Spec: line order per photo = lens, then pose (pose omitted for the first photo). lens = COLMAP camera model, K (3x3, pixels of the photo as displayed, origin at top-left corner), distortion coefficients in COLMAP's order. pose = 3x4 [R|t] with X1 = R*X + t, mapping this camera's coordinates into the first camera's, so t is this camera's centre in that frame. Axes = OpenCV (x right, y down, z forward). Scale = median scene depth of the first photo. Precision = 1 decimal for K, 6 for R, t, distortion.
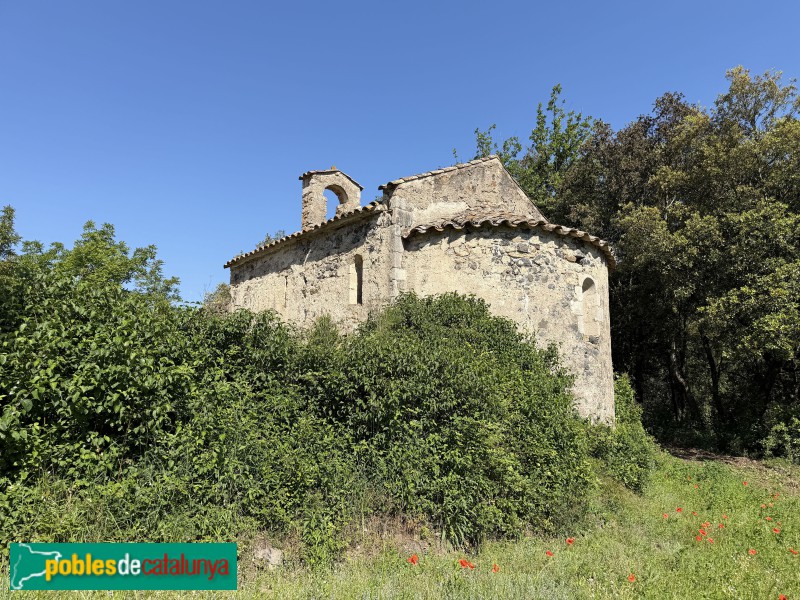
lens RADIAL K [[451.3, 0, 400.0], [0, 451.3, 300.0], [0, 0, 1]] dist [-0.002771, -0.035258]
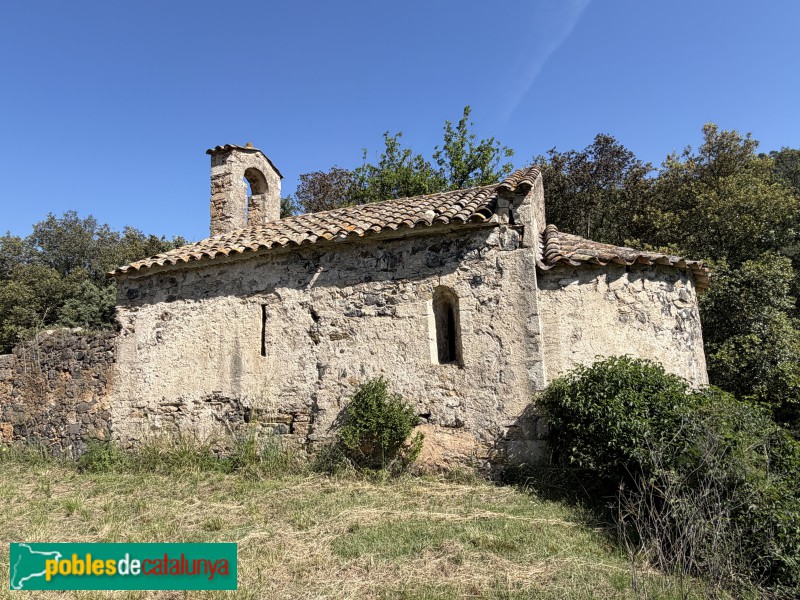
lens RADIAL K [[451.3, 0, 400.0], [0, 451.3, 300.0], [0, 0, 1]] dist [-0.002771, -0.035258]
pose [[0.915445, 0.039061, 0.400543, -0.420692], [-0.035342, 0.999236, -0.016670, -0.070562], [-0.400888, 0.001105, 0.916126, 0.450465]]
